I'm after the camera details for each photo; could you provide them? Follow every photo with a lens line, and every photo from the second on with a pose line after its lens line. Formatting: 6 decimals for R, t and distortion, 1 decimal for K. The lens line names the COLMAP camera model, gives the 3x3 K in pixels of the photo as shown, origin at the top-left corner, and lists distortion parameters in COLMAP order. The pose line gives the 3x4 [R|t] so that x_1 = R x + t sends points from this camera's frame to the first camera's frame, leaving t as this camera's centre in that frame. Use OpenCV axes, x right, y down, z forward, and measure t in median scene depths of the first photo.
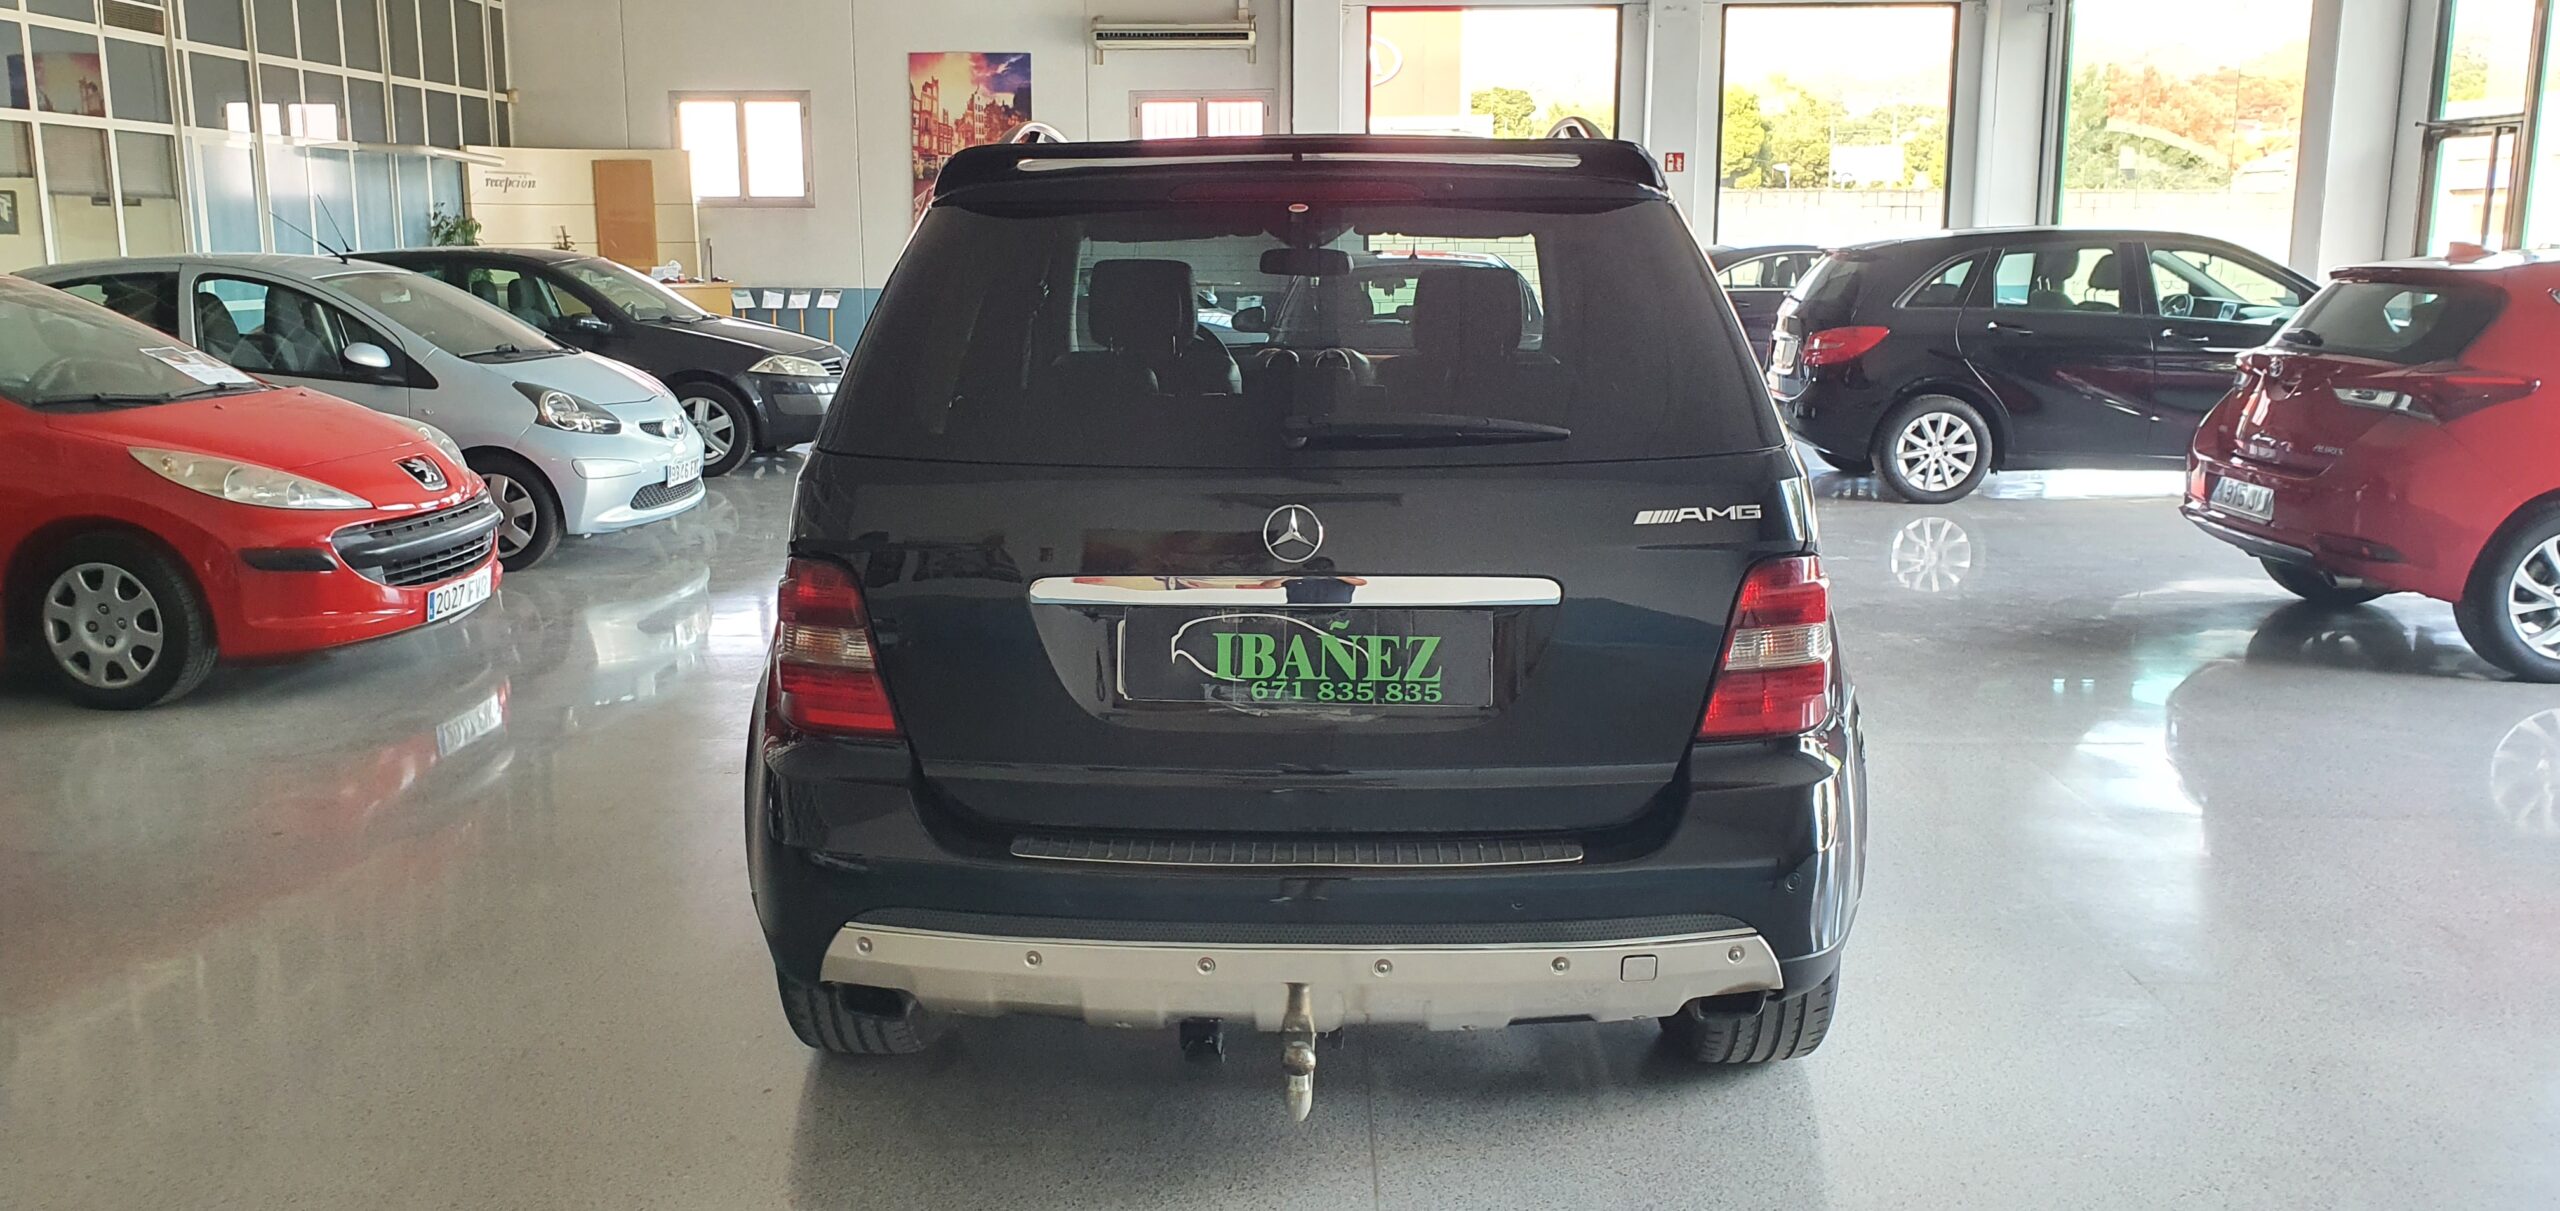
lens RADIAL K [[2001.9, 0, 1200.3], [0, 2001.9, 610.7], [0, 0, 1]] dist [0.038877, -0.030992]
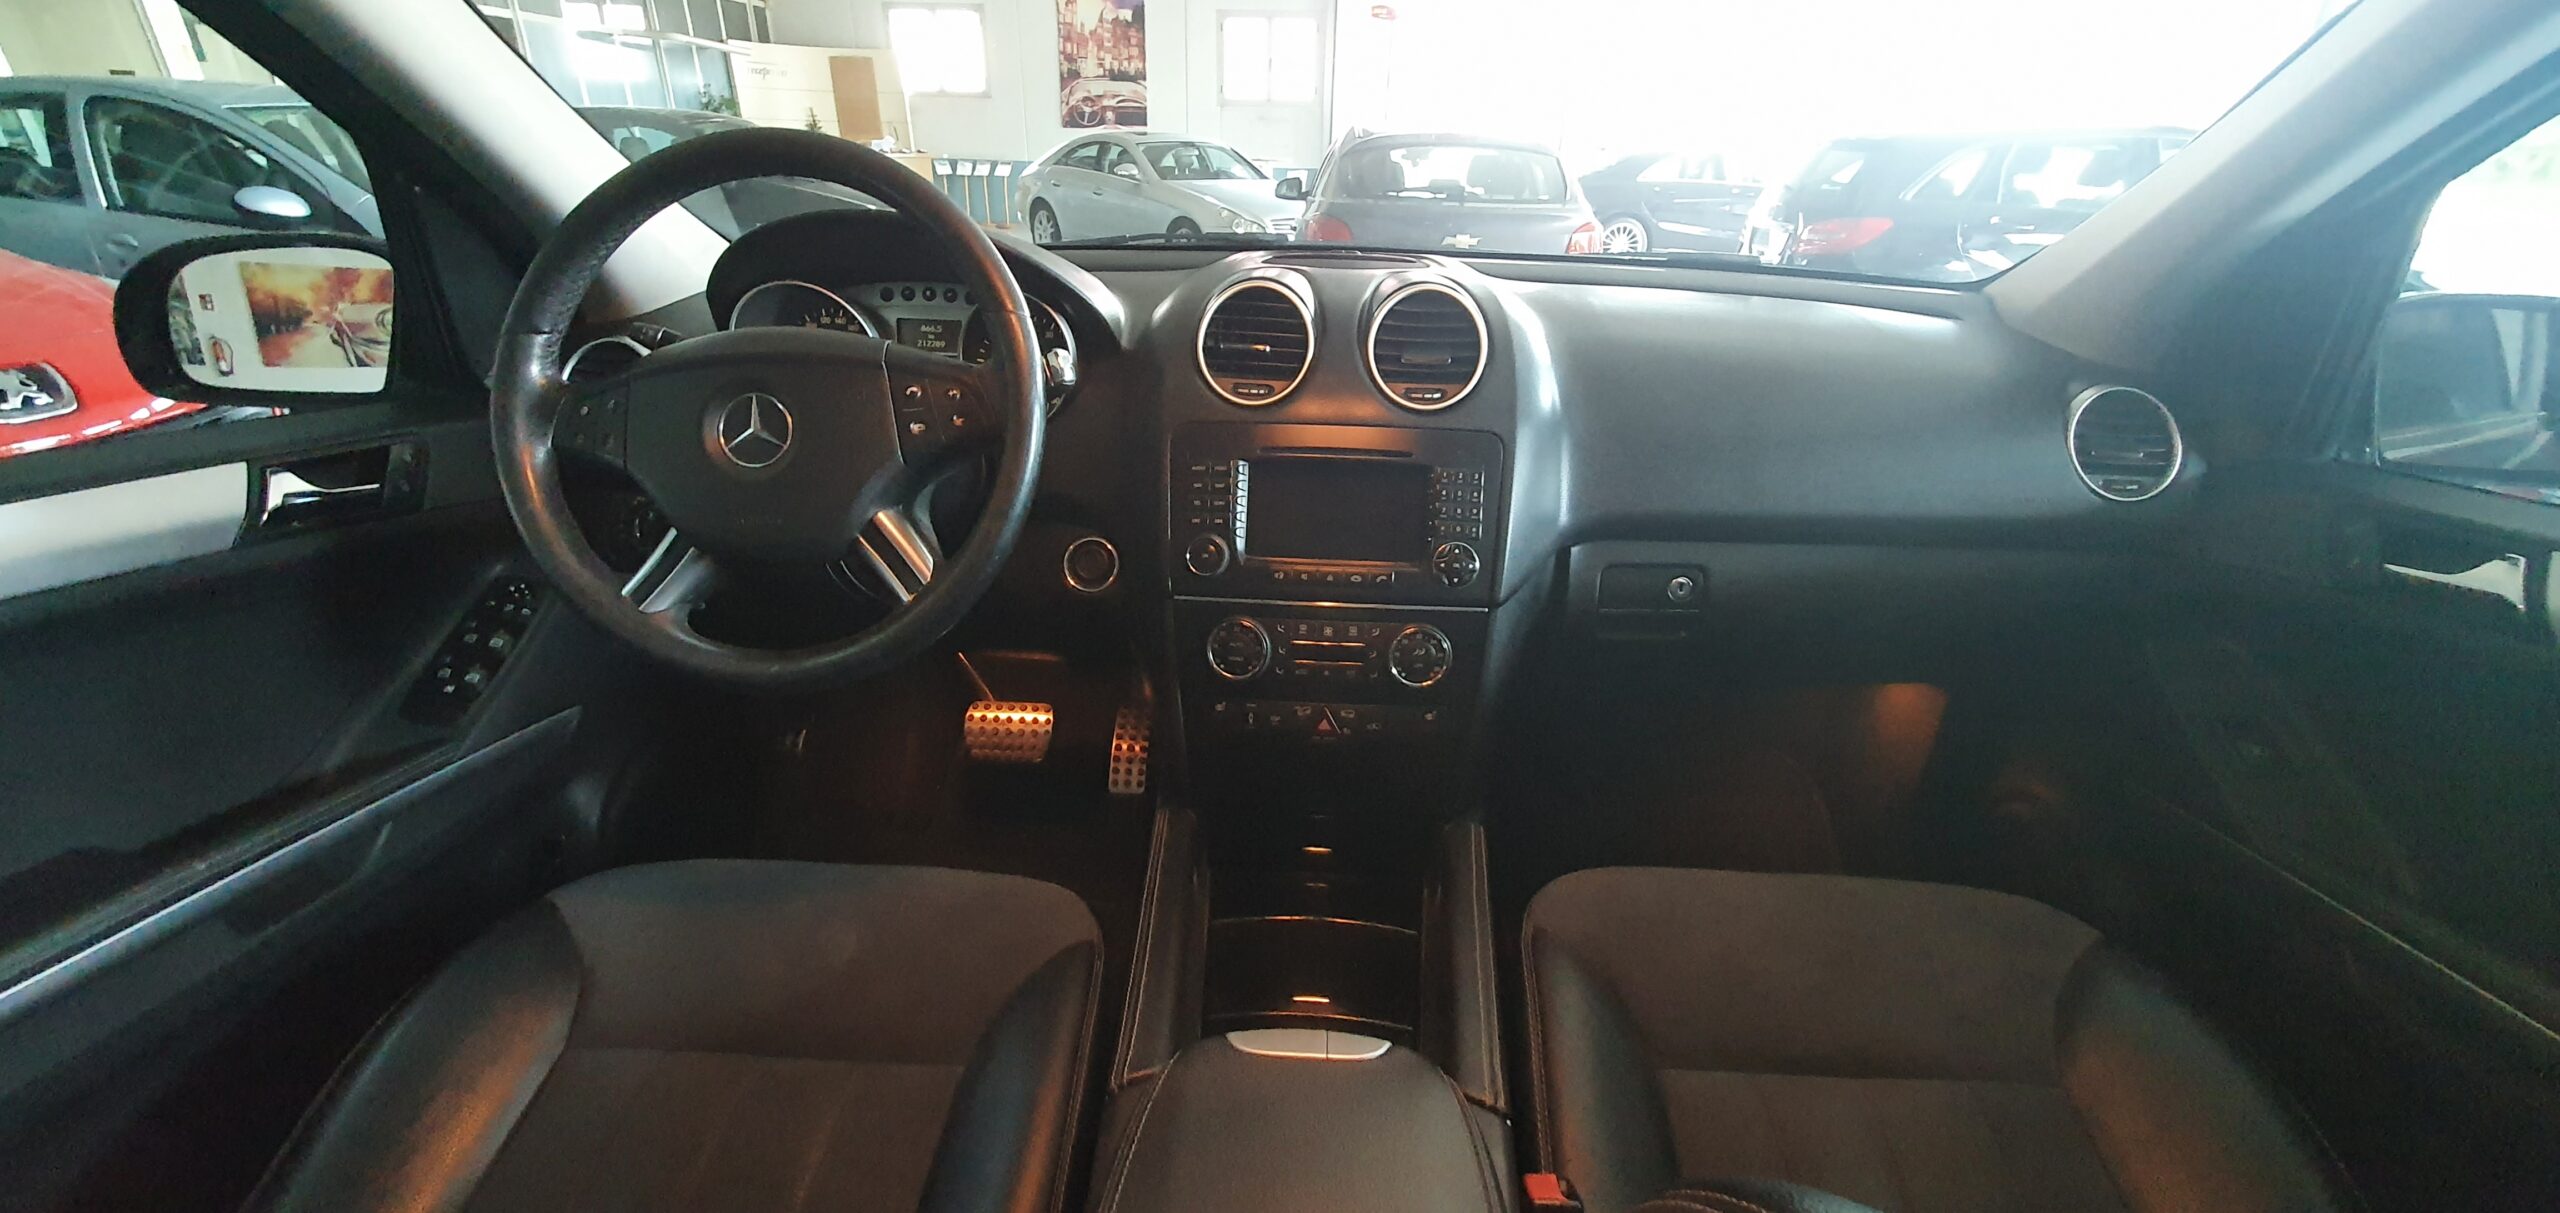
lens RADIAL K [[1027.8, 0, 1276.8], [0, 1027.8, 632.2], [0, 0, 1]] dist [0.007517, -0.000683]
pose [[0.999650, 0.020297, 0.016996, 0.002804], [-0.023987, 0.966082, 0.257118, -0.030731], [-0.011200, -0.257436, 0.966230, 0.209774]]
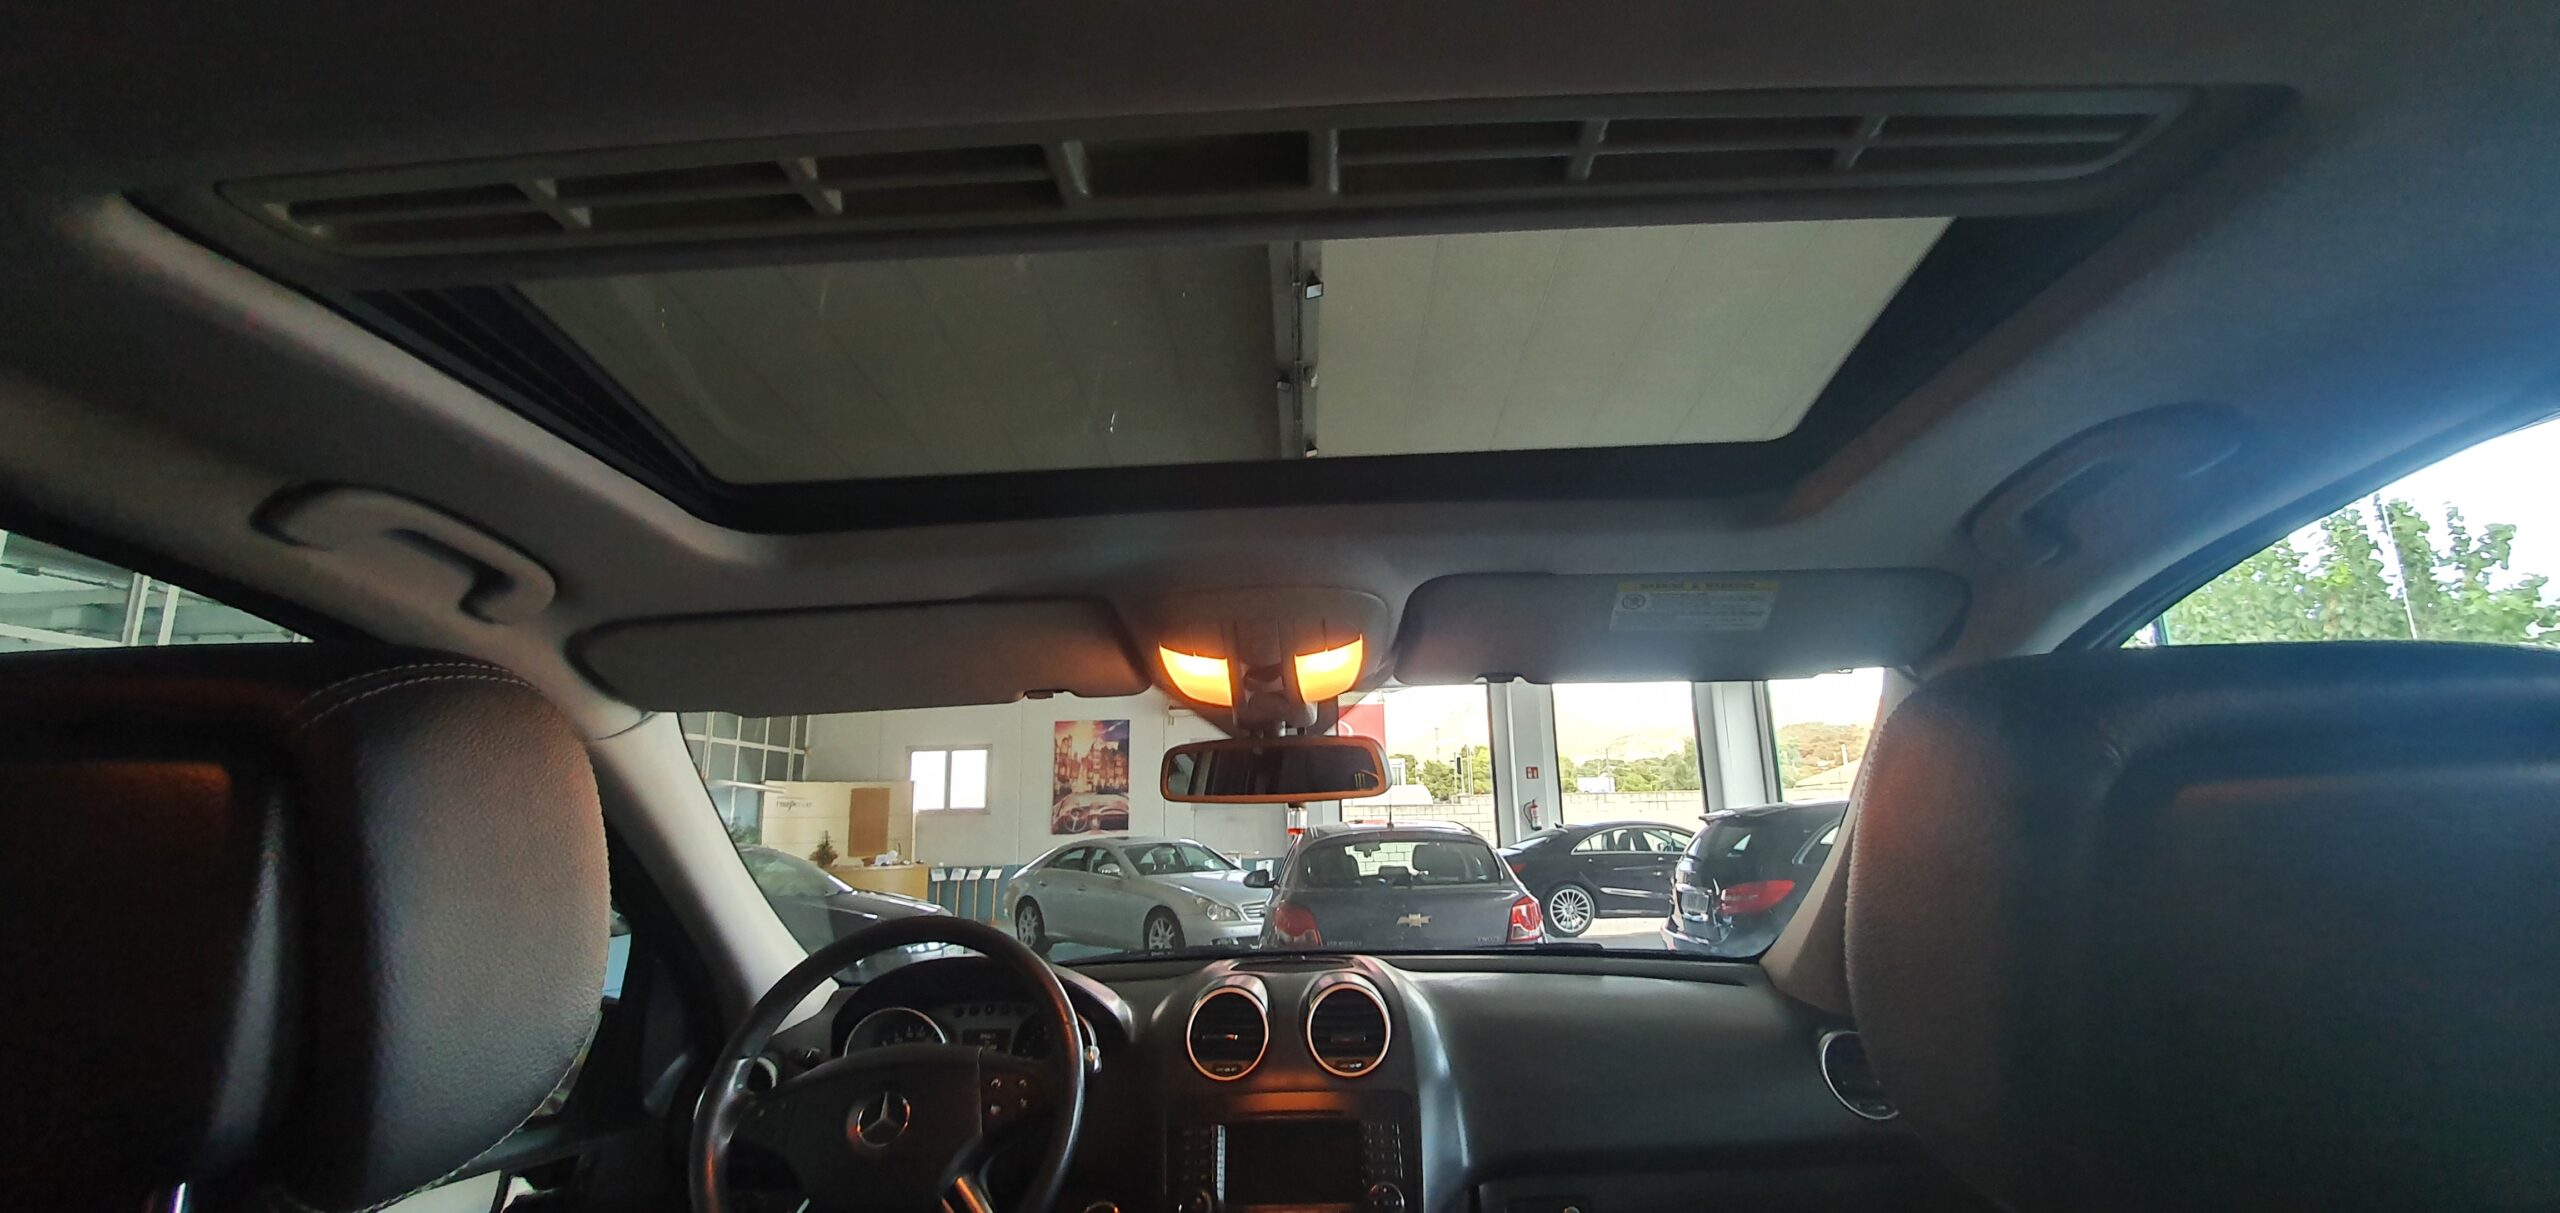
lens RADIAL K [[1027.8, 0, 1276.7], [0, 1027.8, 621.6], [0, 0, 1]] dist [0.007517, -0.000683]
pose [[0.999045, -0.017023, 0.040233, 0.003261], [0.030894, 0.926447, -0.375155, -0.030975], [-0.030887, 0.376040, 0.926089, 0.189234]]
